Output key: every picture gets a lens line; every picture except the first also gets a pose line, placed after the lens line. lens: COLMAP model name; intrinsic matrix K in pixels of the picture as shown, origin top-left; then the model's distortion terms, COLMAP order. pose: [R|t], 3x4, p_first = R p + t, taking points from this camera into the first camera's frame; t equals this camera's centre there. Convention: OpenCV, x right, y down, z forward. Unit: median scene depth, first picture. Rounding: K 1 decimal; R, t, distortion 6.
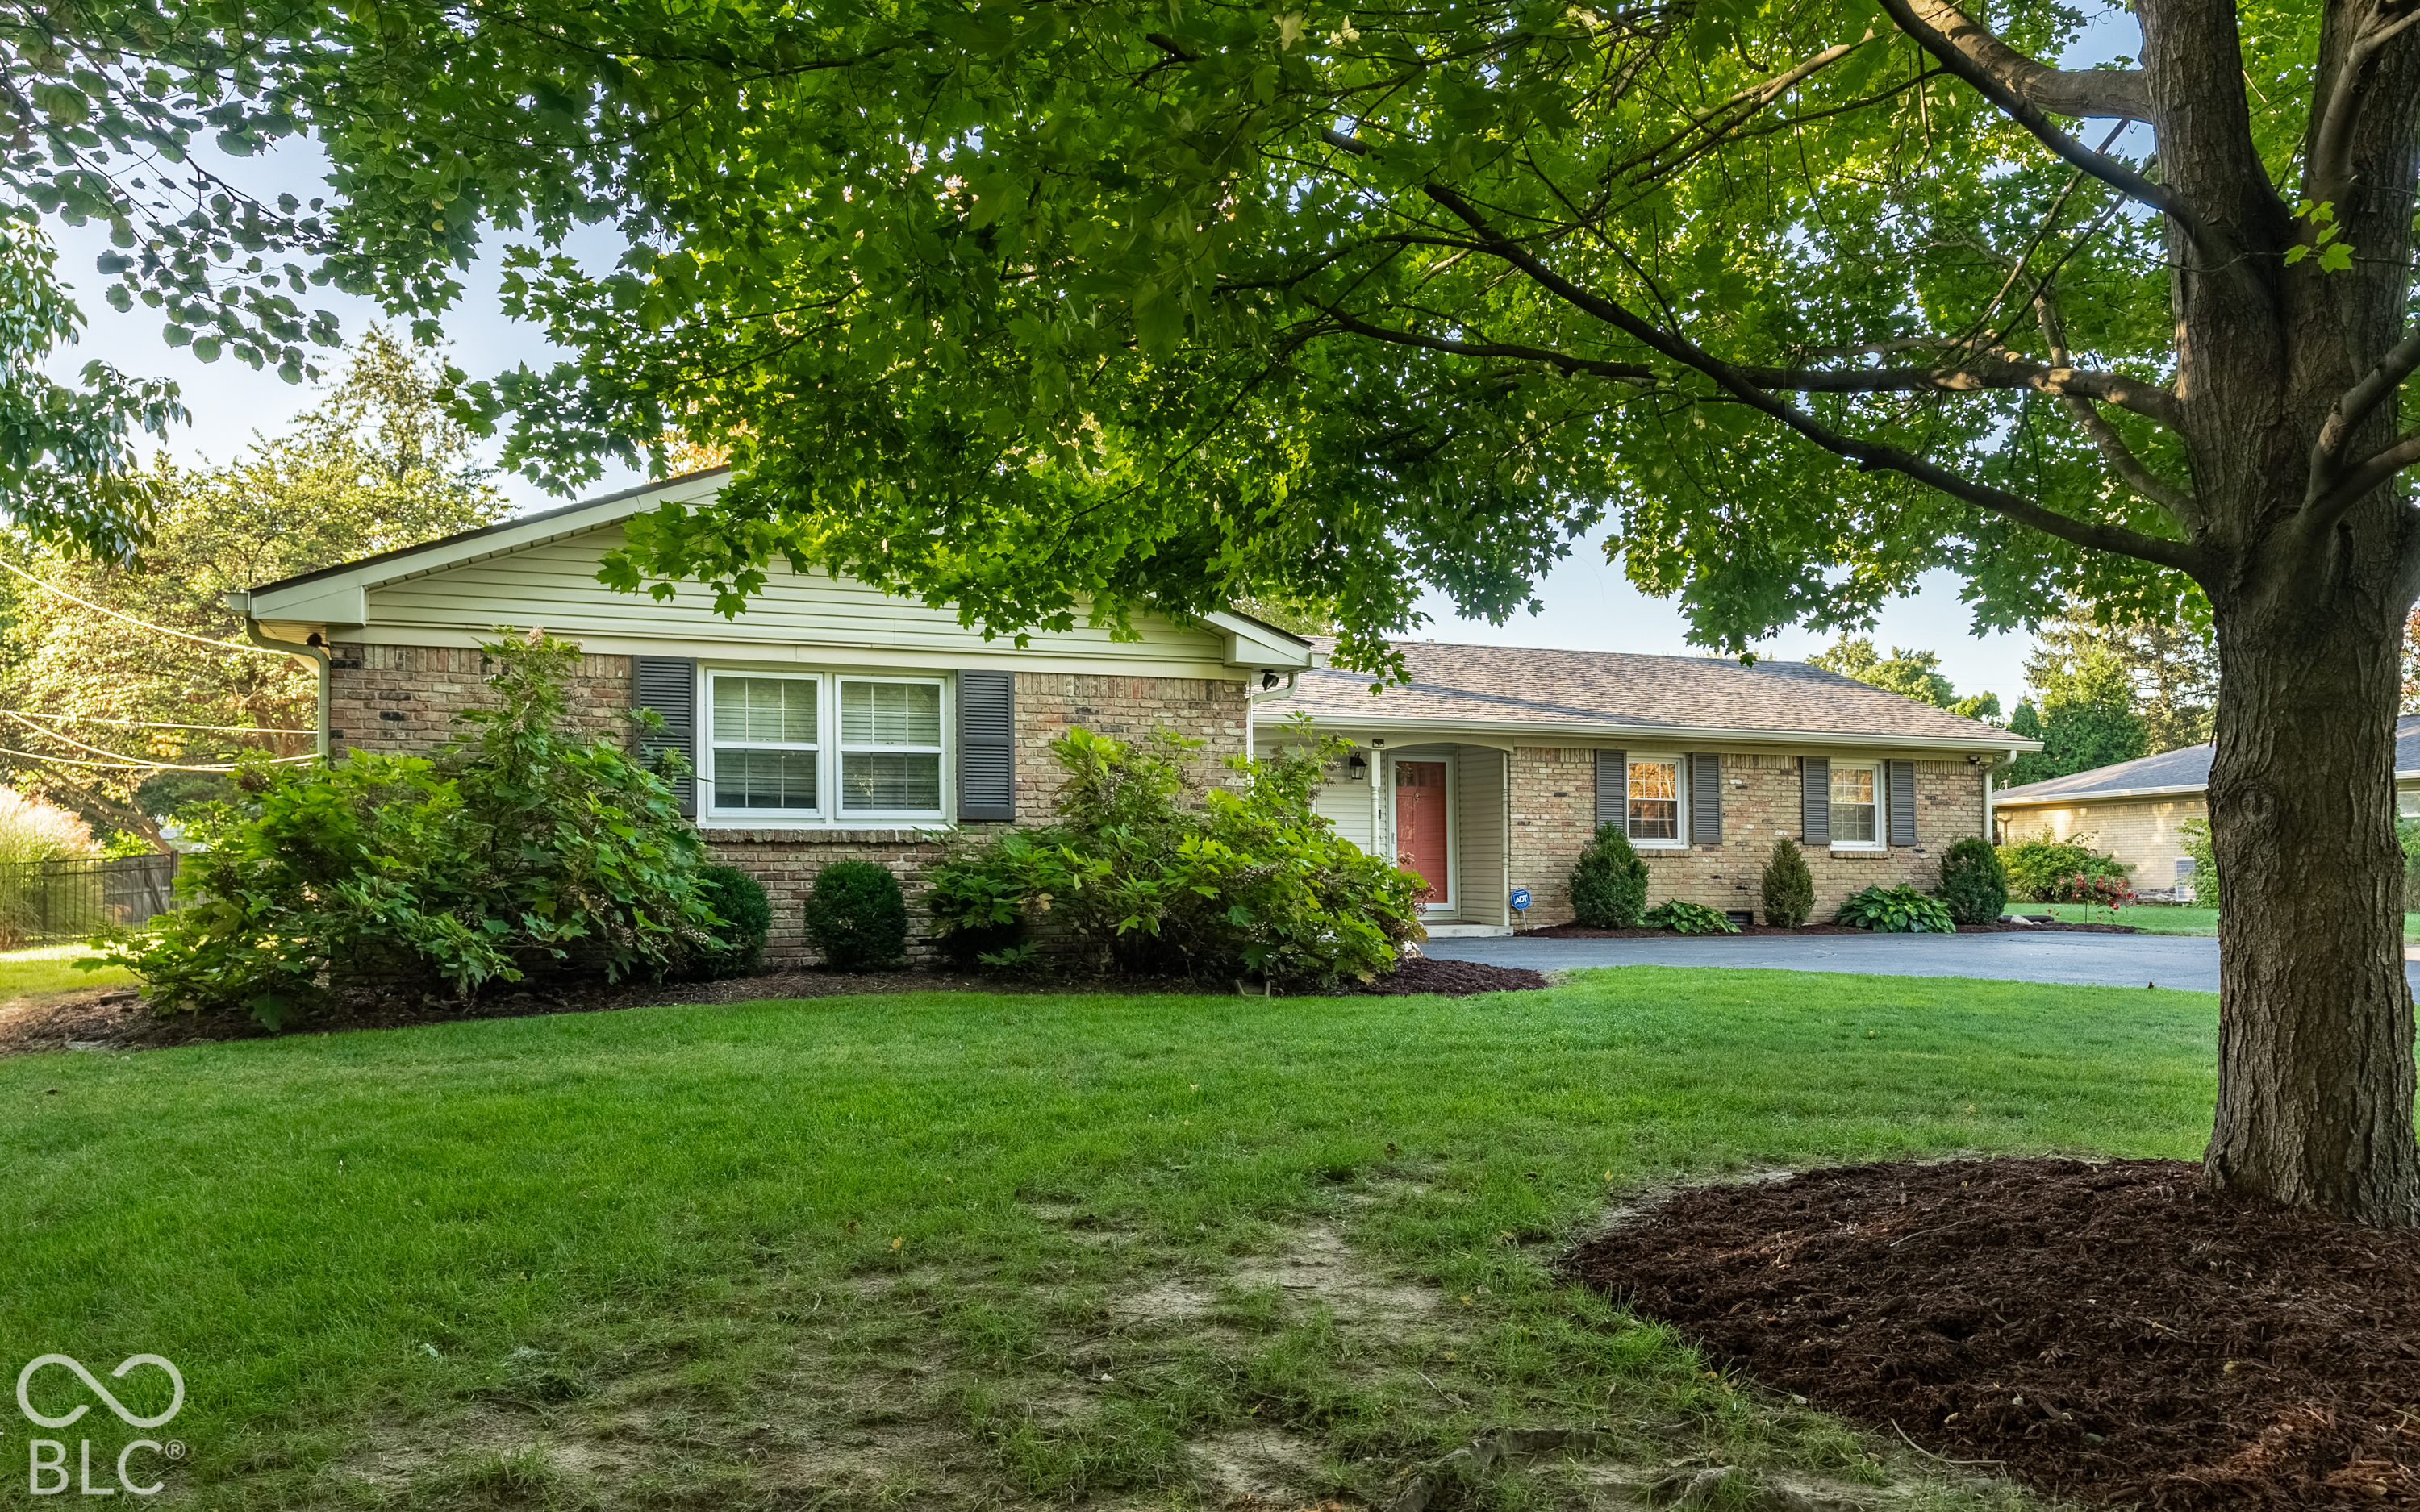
lens RADIAL K [[1728.3, 0, 1210.2], [0, 1728.3, 844.4], [0, 0, 1]] dist [0.004551, 0.000138]
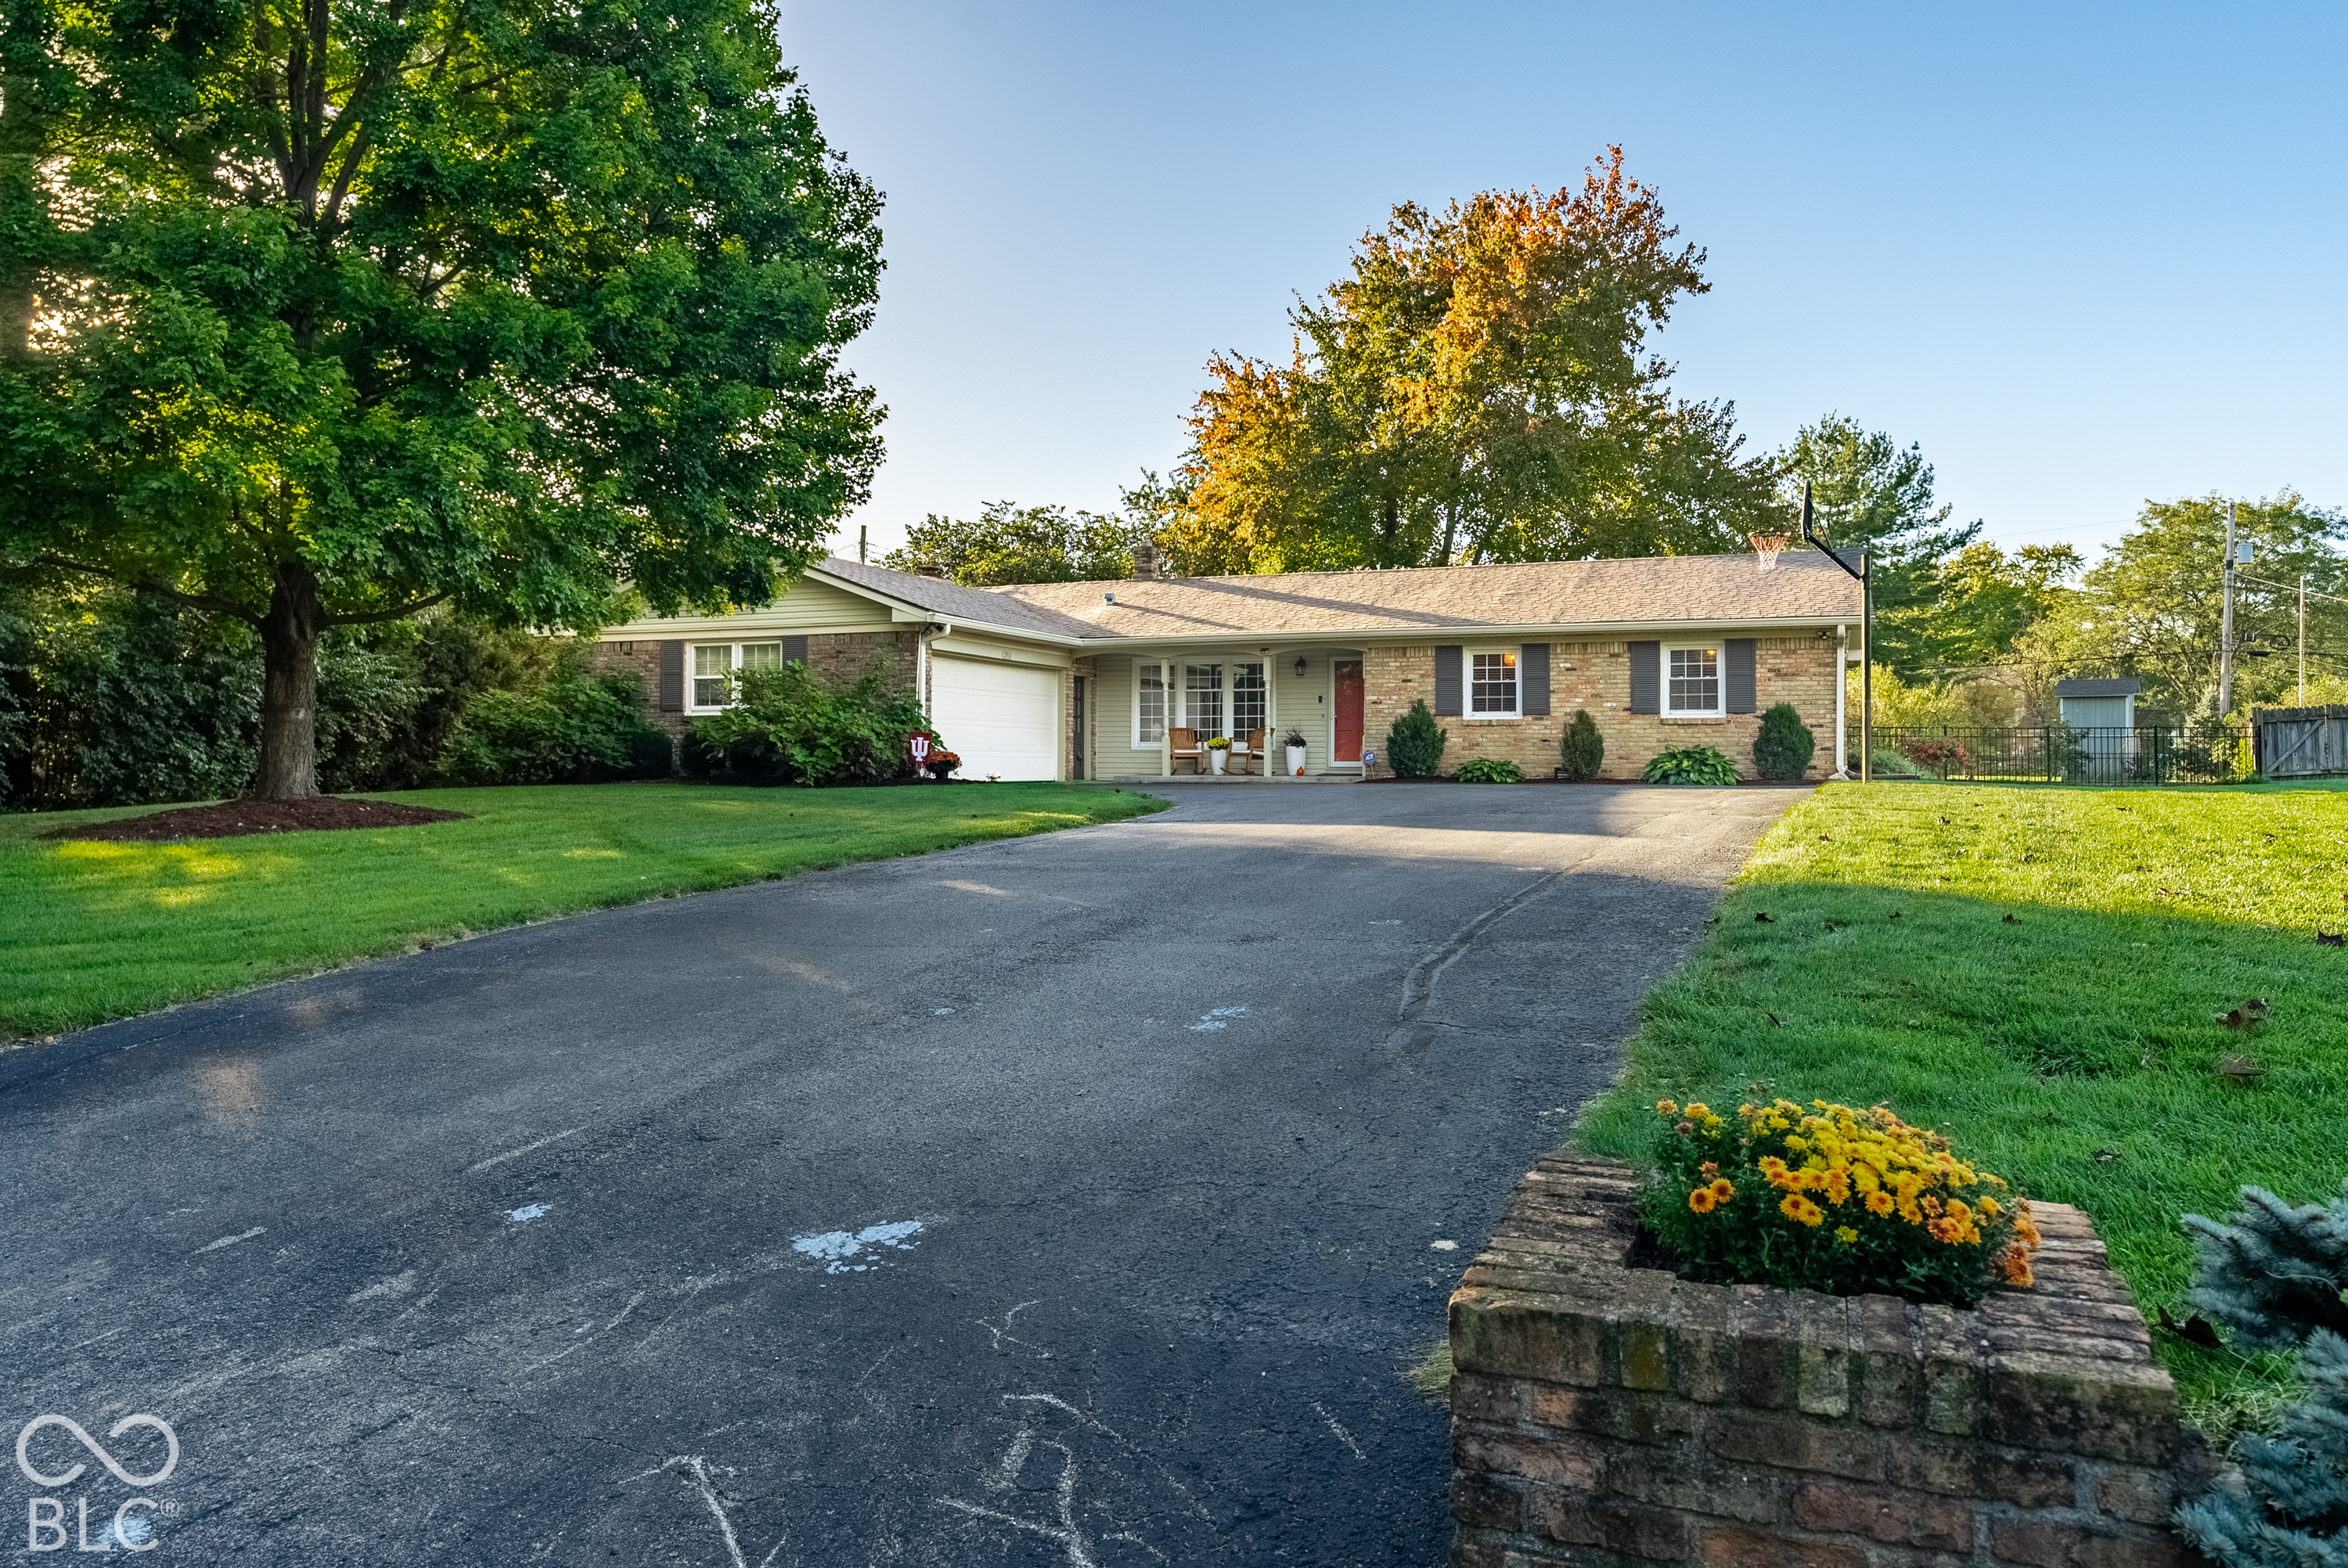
lens RADIAL K [[1588.0, 0, 1174.0], [0, 1588.0, 784.0], [0, 0, 1]] dist [0.002514, -0.000676]
pose [[0.736865, 0.007381, -0.676000, 0.909166], [0.008940, 0.999747, 0.020661, 0.024886], [0.675981, -0.021267, 0.736612, -0.049129]]
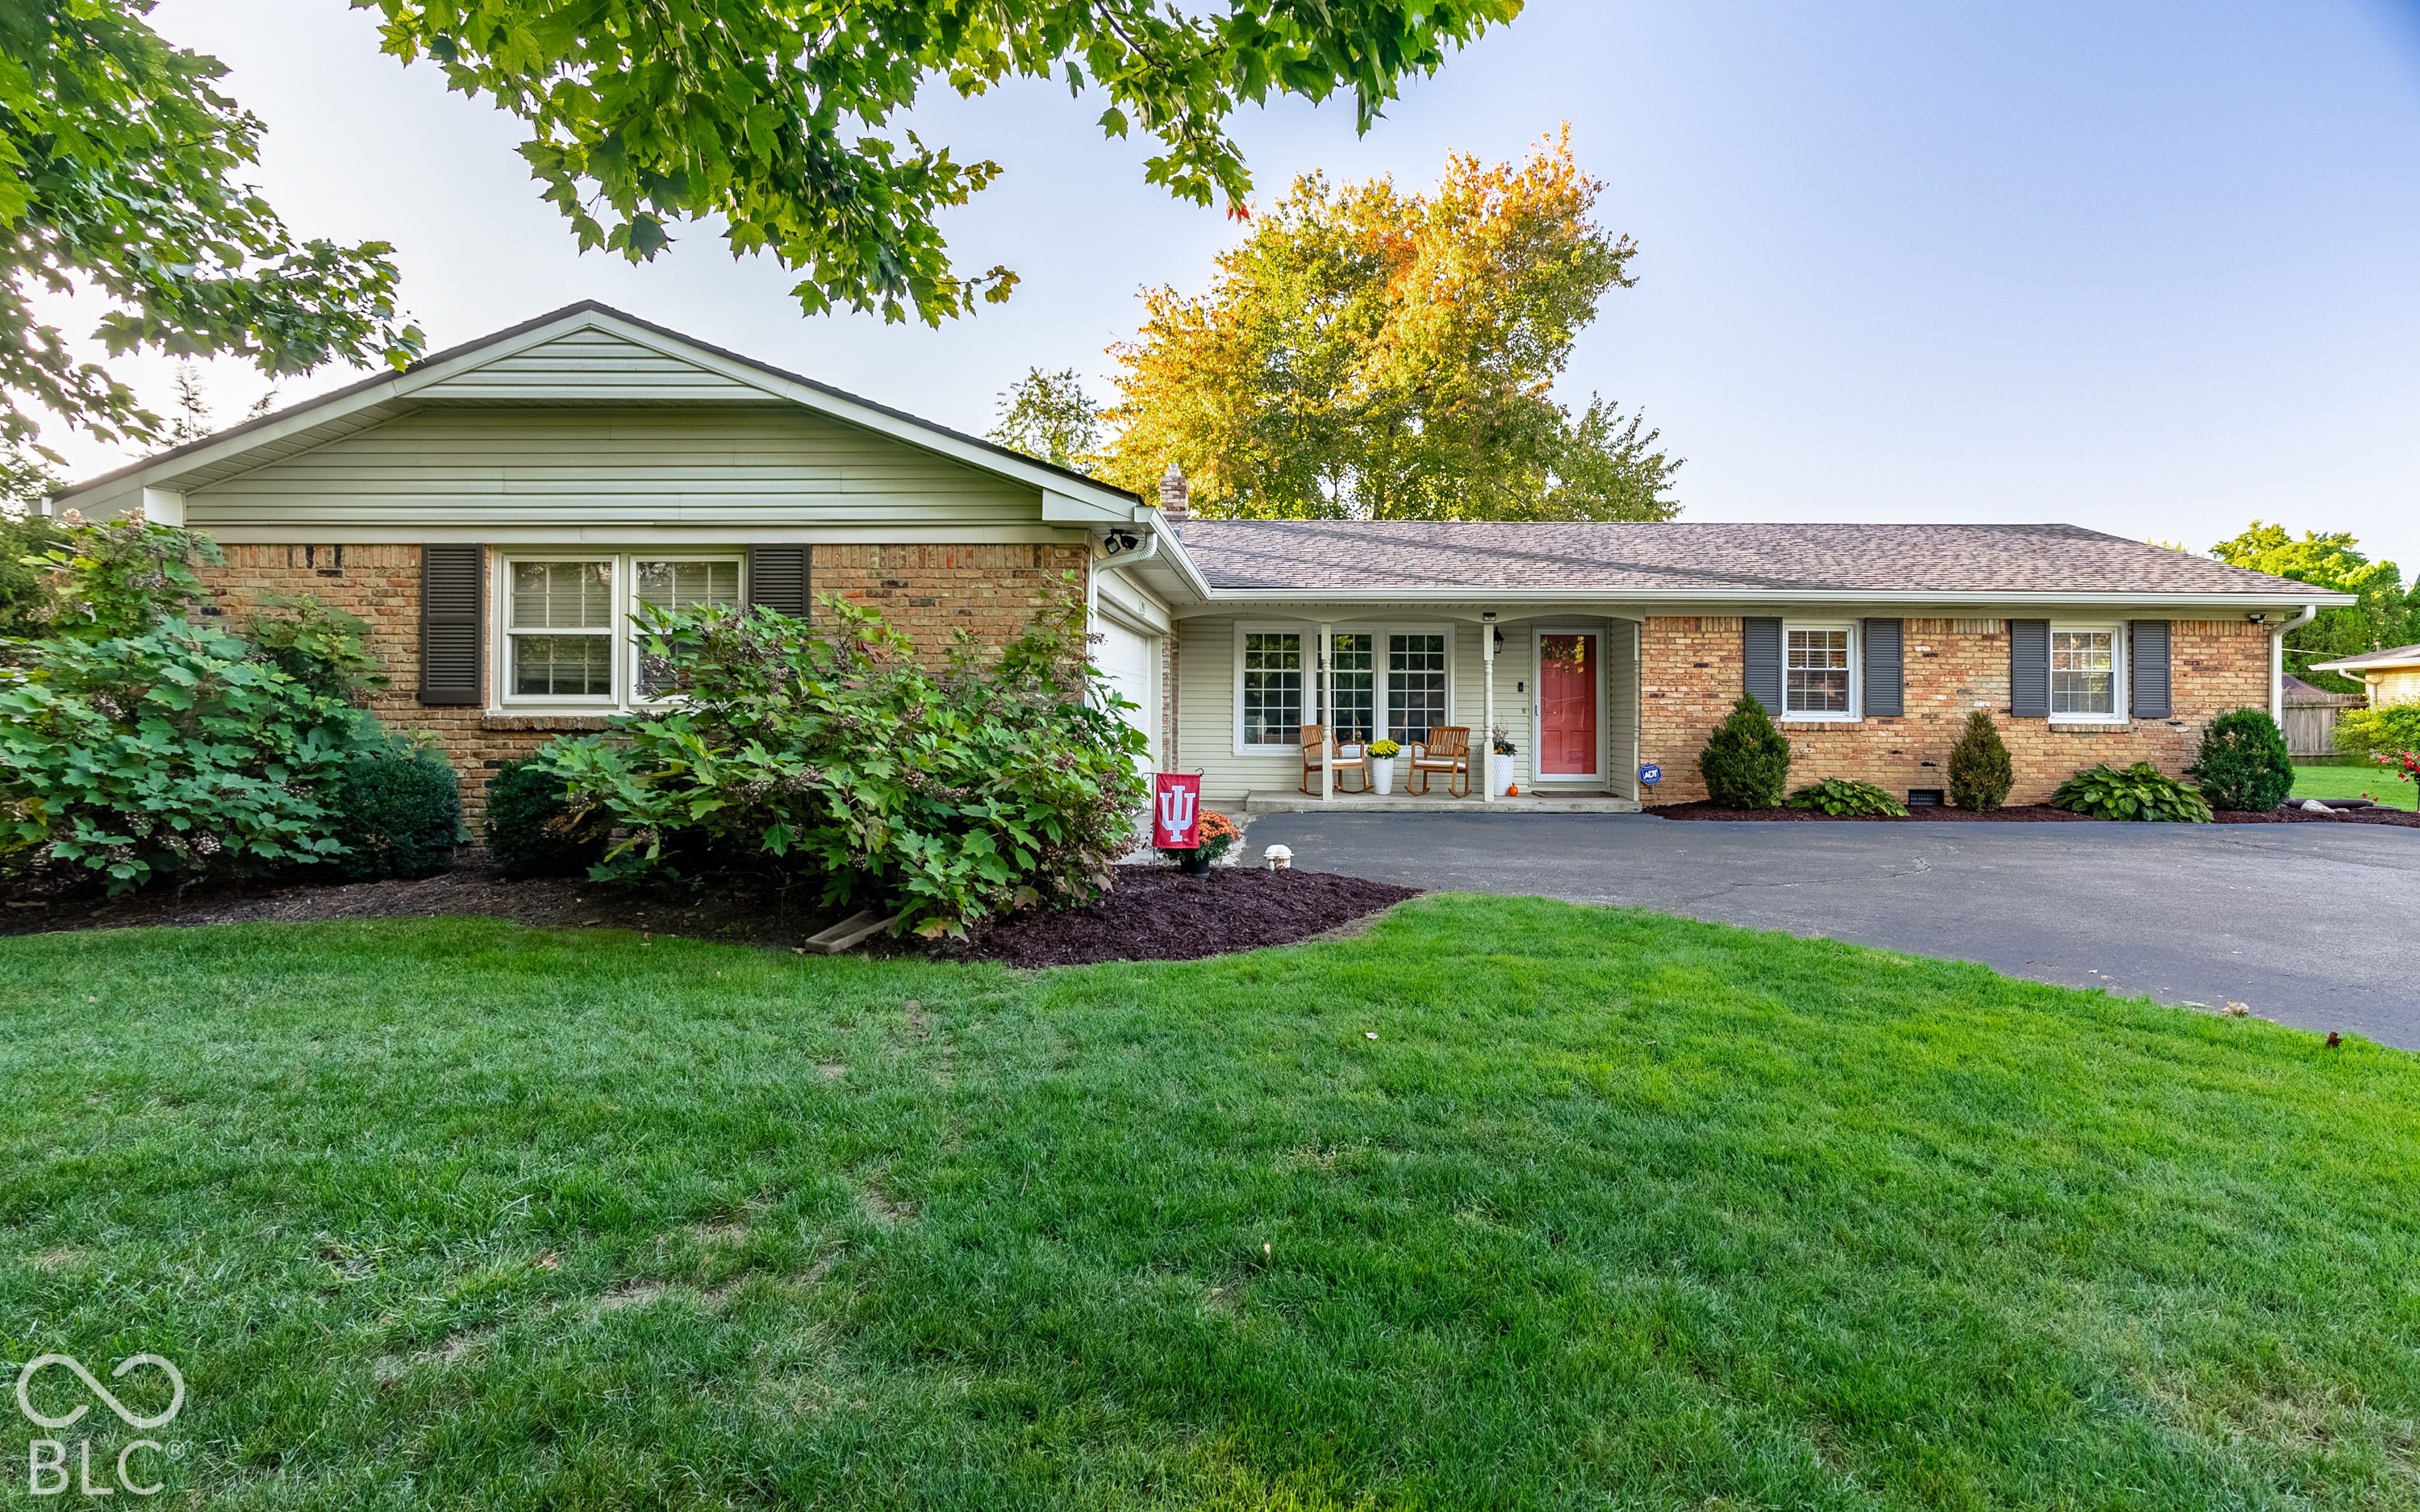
lens RADIAL K [[1124.8, 0, 1283.7], [0, 1124.8, 727.4], [0, 0, 1]] dist [-0.005345, -0.000157]
pose [[0.931429, 0.006321, -0.363867, 0.212563], [0.002500, 0.999714, 0.023767, -0.009776], [0.363913, -0.023047, 0.931148, 0.332004]]
